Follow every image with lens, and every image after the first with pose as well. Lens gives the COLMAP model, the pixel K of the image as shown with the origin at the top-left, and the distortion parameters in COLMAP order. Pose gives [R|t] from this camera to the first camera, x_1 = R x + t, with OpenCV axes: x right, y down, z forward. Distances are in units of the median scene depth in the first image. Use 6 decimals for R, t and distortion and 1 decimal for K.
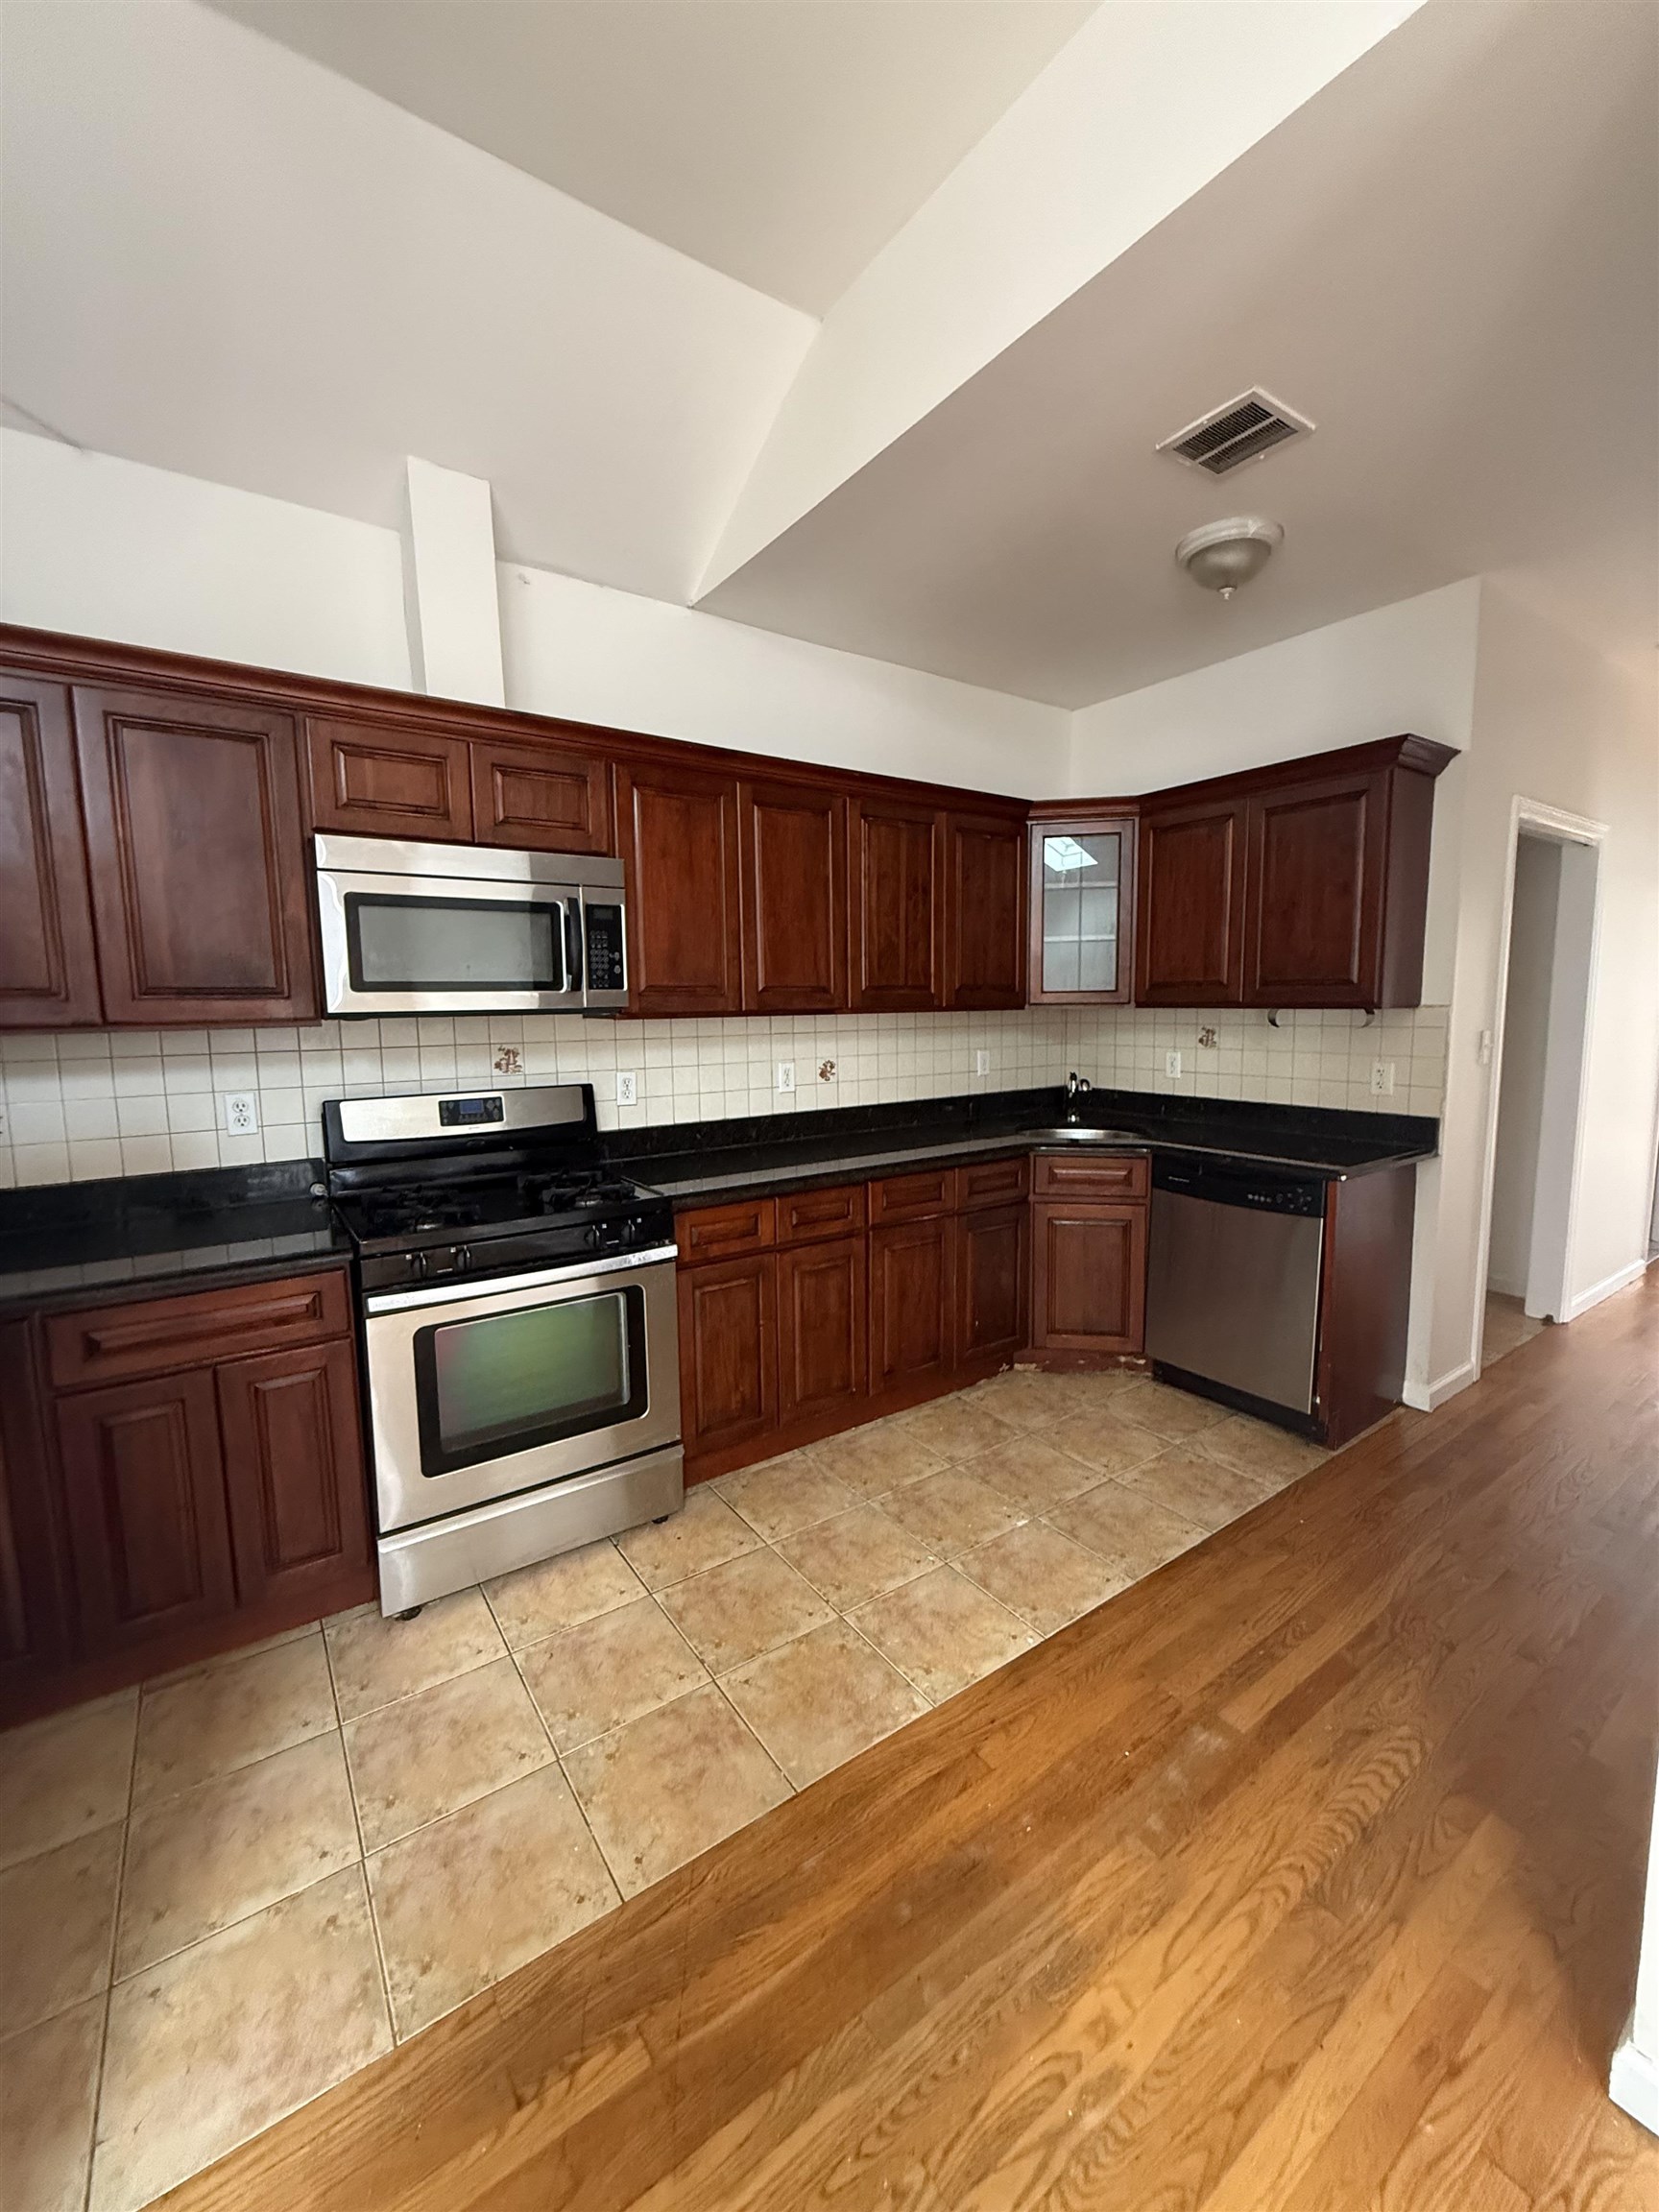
lens RADIAL K [[874.1, 0, 833.9], [0, 874.1, 1100.6], [0, 0, 1]] dist [-0.007854, 0.000125]
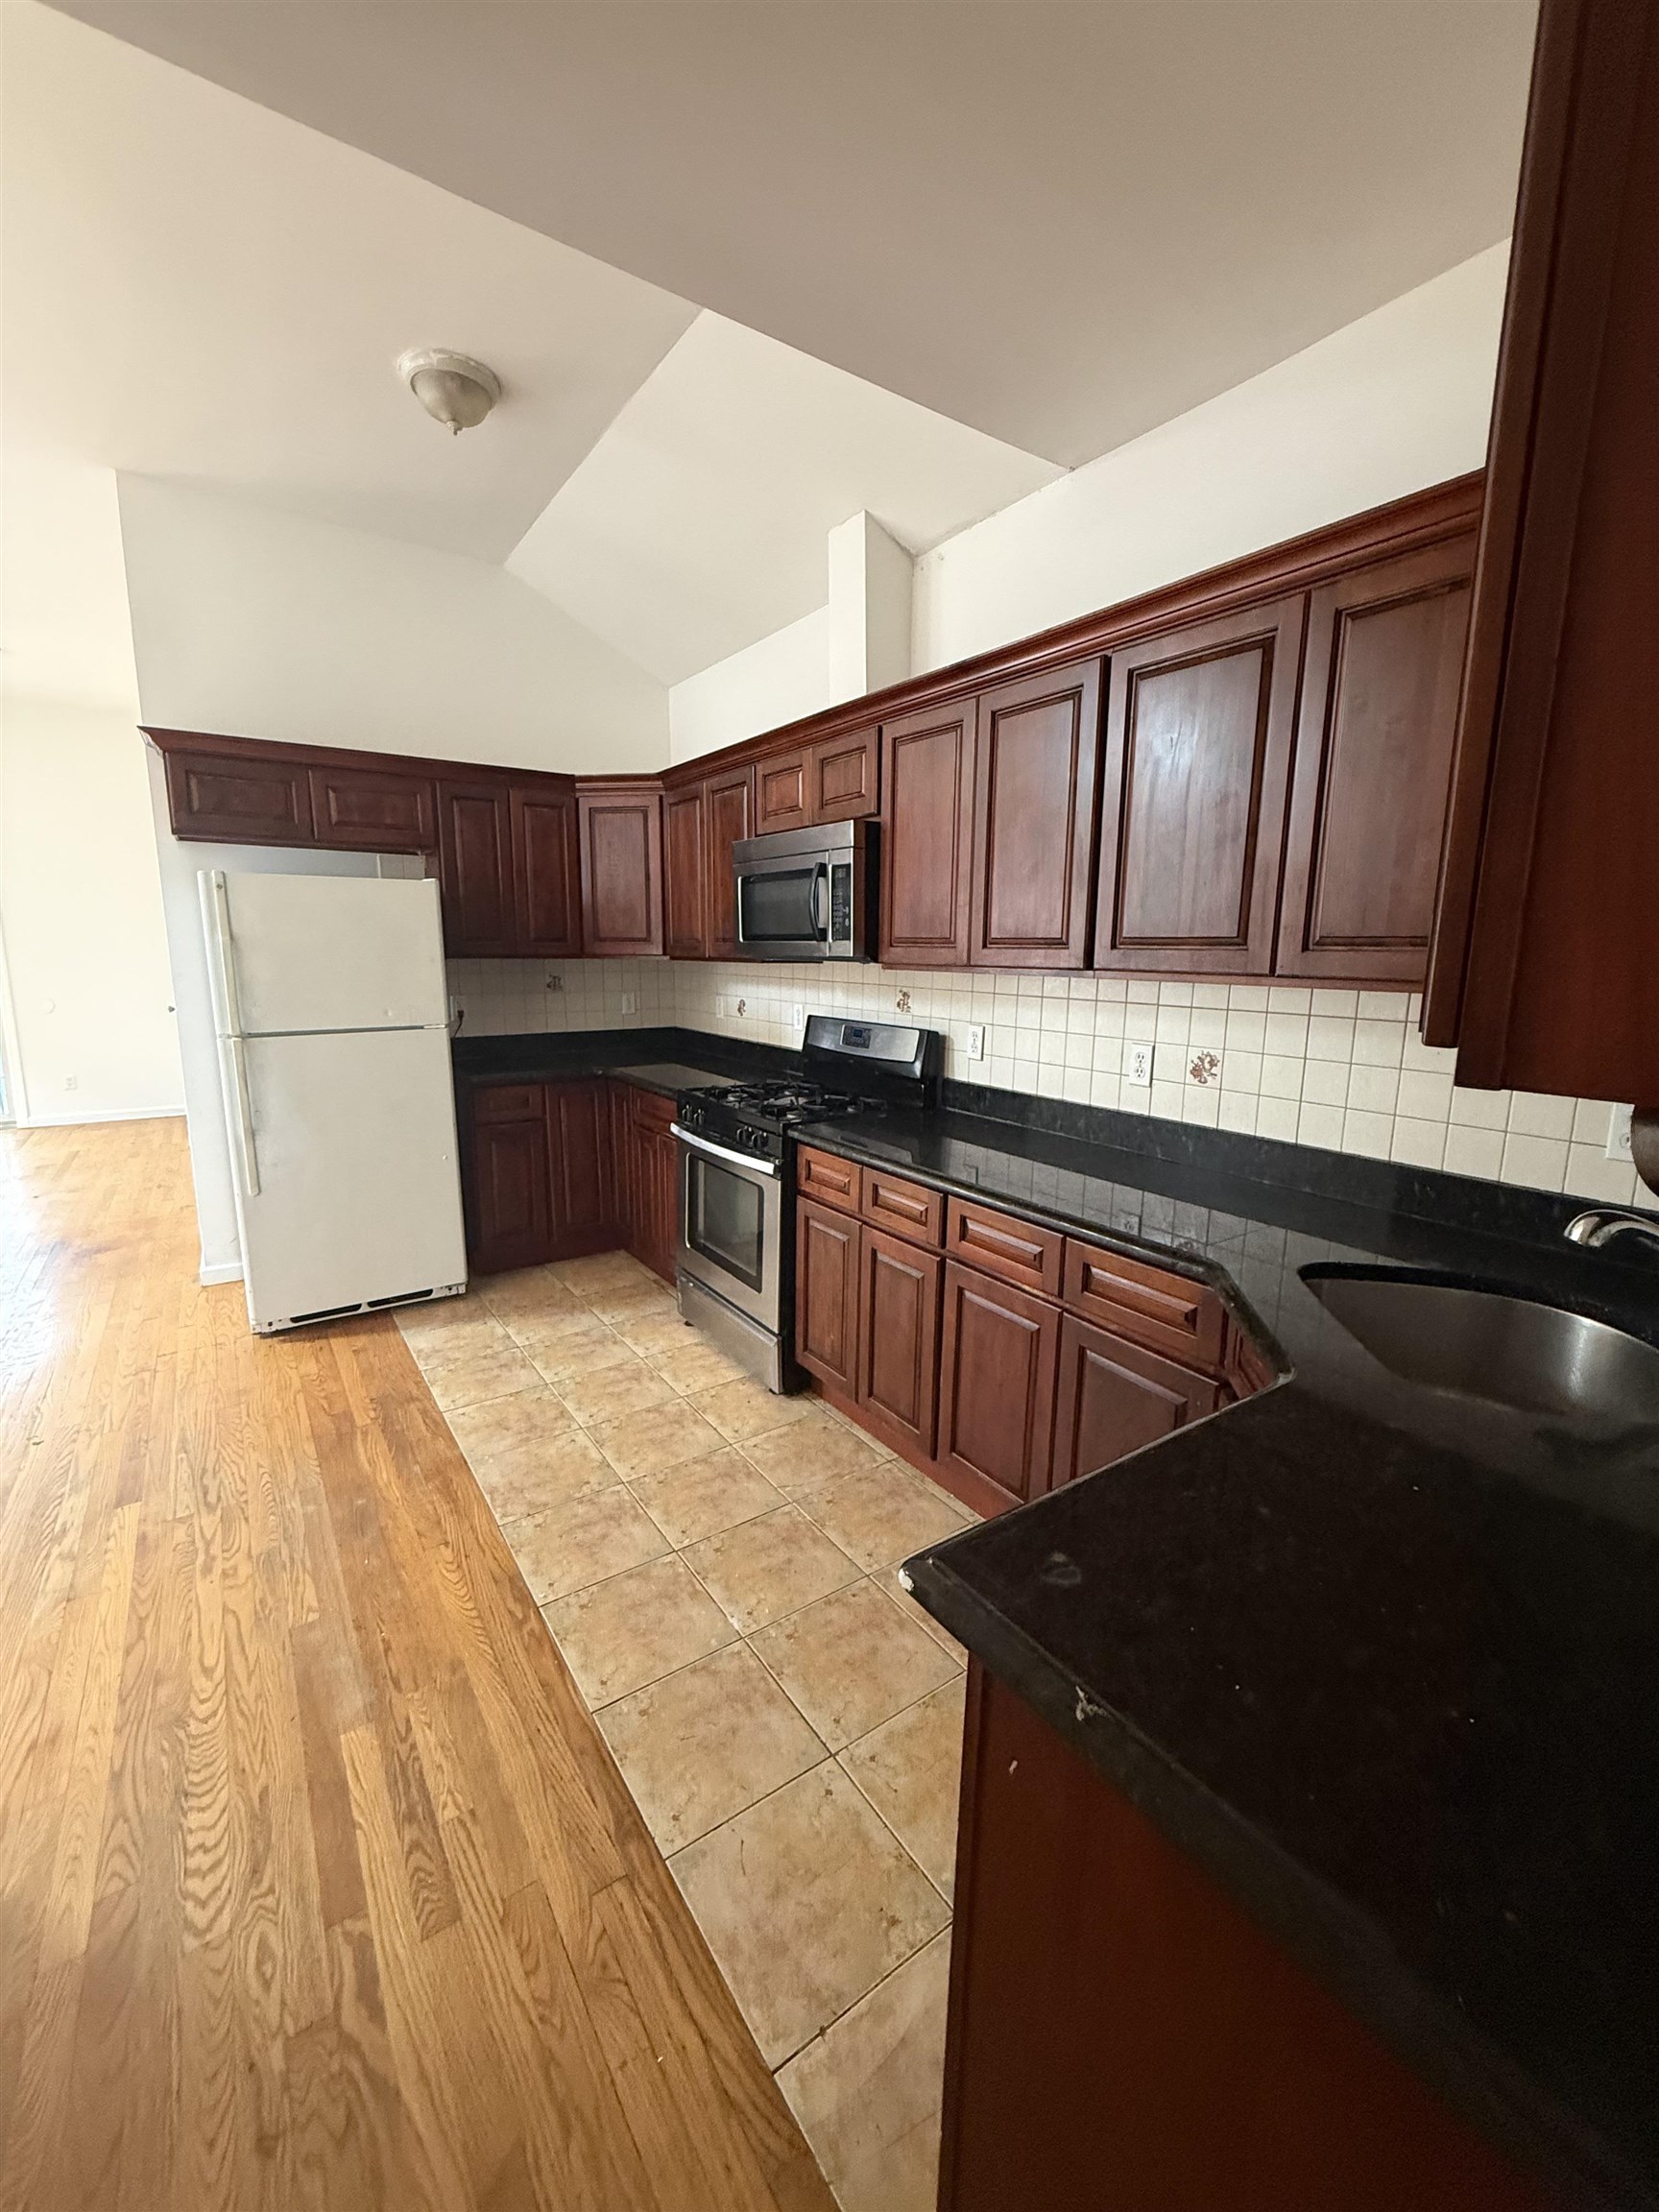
lens RADIAL K [[874.1, 0, 833.7], [0, 874.1, 1100.5], [0, 0, 1]] dist [-0.007854, 0.000125]
pose [[0.002281, 0.183911, -0.982940, 1.164949], [-0.129205, 0.974758, 0.182080, -0.170441], [0.991615, 0.126586, 0.025986, 1.299546]]
